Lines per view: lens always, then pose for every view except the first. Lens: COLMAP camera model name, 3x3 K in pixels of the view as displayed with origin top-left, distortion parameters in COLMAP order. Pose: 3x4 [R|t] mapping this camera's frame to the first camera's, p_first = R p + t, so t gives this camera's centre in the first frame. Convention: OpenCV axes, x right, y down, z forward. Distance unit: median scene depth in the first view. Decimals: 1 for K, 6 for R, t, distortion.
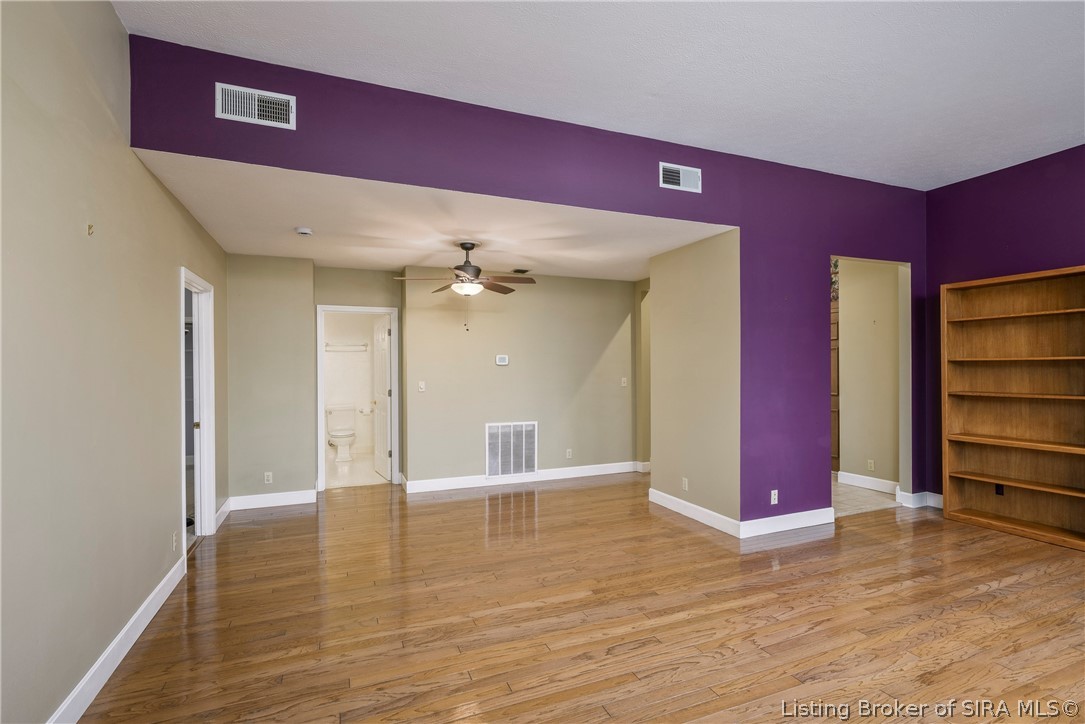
lens RADIAL K [[508.8, 0, 549.5], [0, 508.8, 369.0], [0, 0, 1]] dist [0.000057, 0.000039]
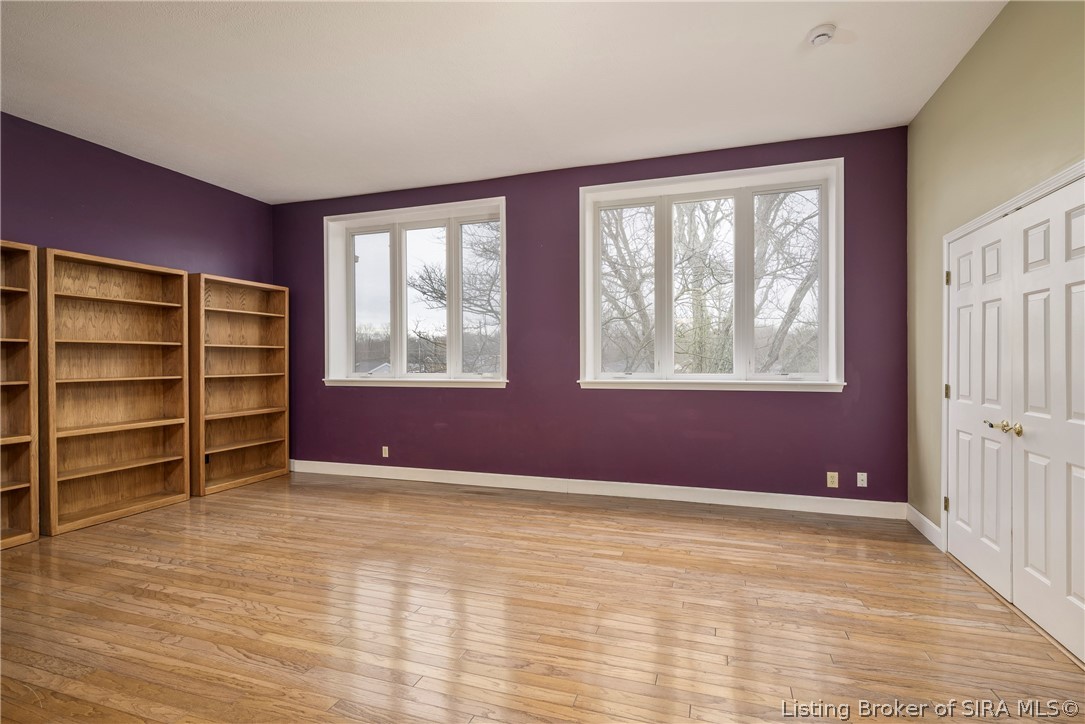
lens RADIAL K [[521.7, 0, 549.3], [0, 521.7, 362.9], [0, 0, 1]] dist [0.000878, -0.000592]
pose [[-0.753947, 0.007698, 0.656891, -0.289861], [0.010505, 0.999945, 0.000339, 0.026964], [-0.656852, 0.007157, -0.753986, 0.954802]]
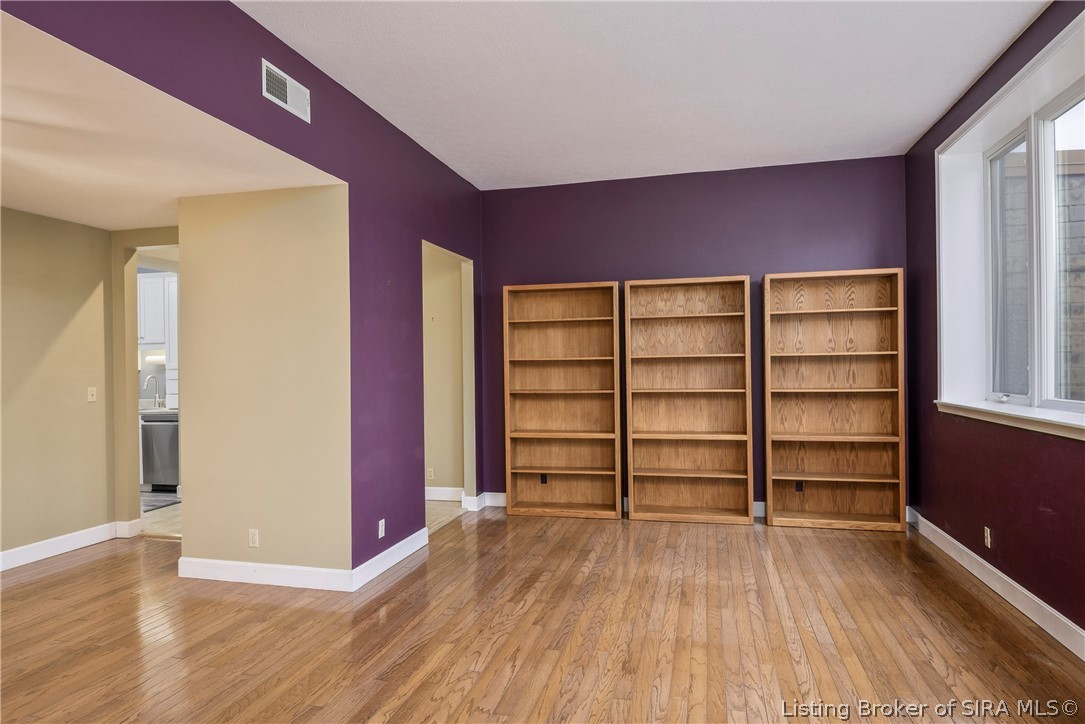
lens RADIAL K [[625.4, 0, 546.7], [0, 625.4, 364.2], [0, 0, 1]] dist [-0.000449, -0.000259]
pose [[0.601476, 0.000914, 0.798891, -0.191981], [0.010514, 0.999904, -0.009059, 0.004000], [-0.798822, 0.013849, 0.601408, 0.195033]]
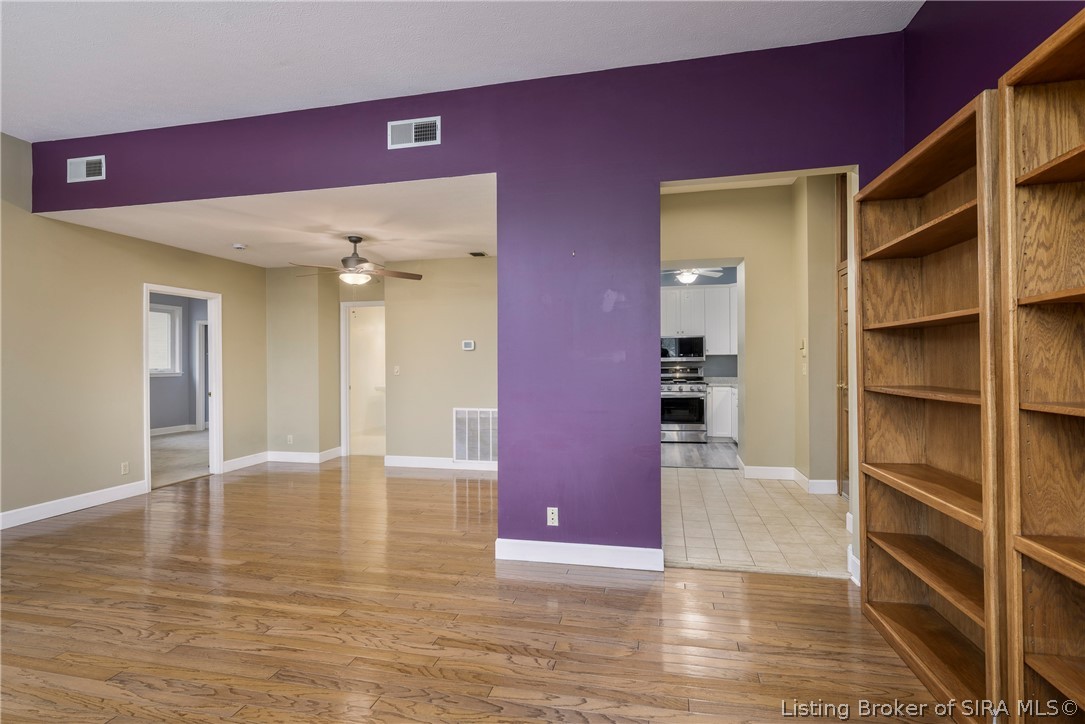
lens RADIAL K [[521.7, 0, 549.3], [0, 521.7, 362.9], [0, 0, 1]] dist [0.000878, -0.000592]
pose [[0.818337, 0.002508, -0.574733, 0.892132], [-0.000340, 0.999992, 0.003880, 0.018695], [0.574739, -0.002979, 0.818331, 0.360396]]
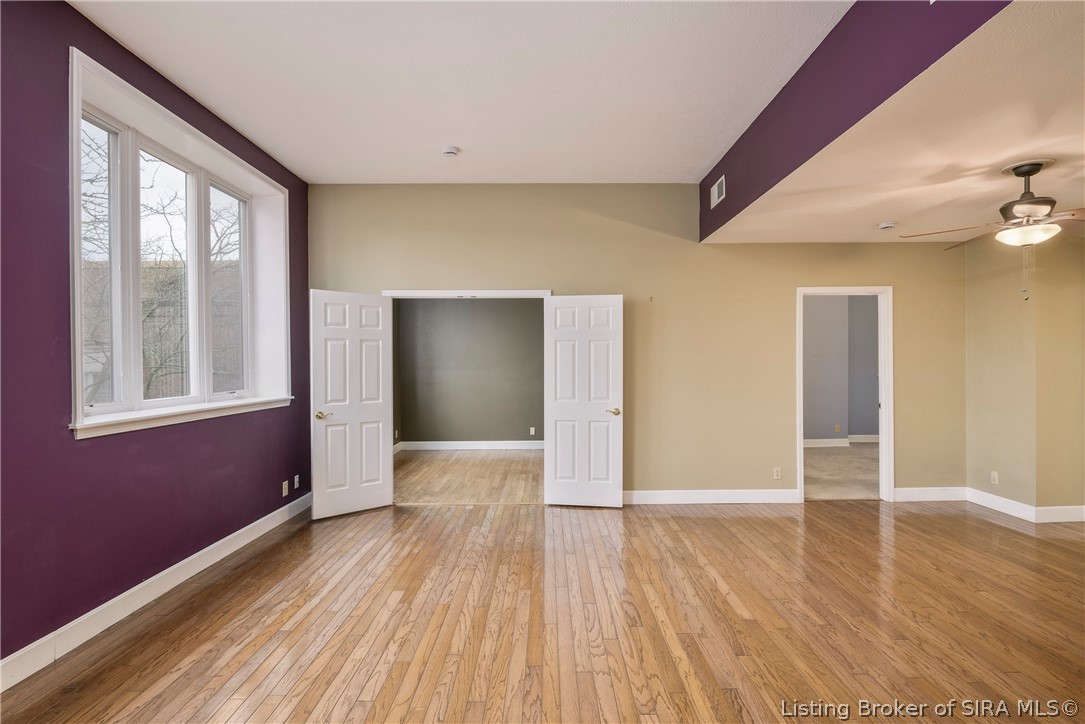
lens RADIAL K [[551.8, 0, 549.6], [0, 551.8, 365.6], [0, 0, 1]] dist [-0.000038, -0.000009]
pose [[-0.378371, 0.013527, -0.925555, 0.792638], [0.006597, 0.999907, 0.011917, -0.003787], [0.925631, -0.001597, -0.378425, 0.769488]]
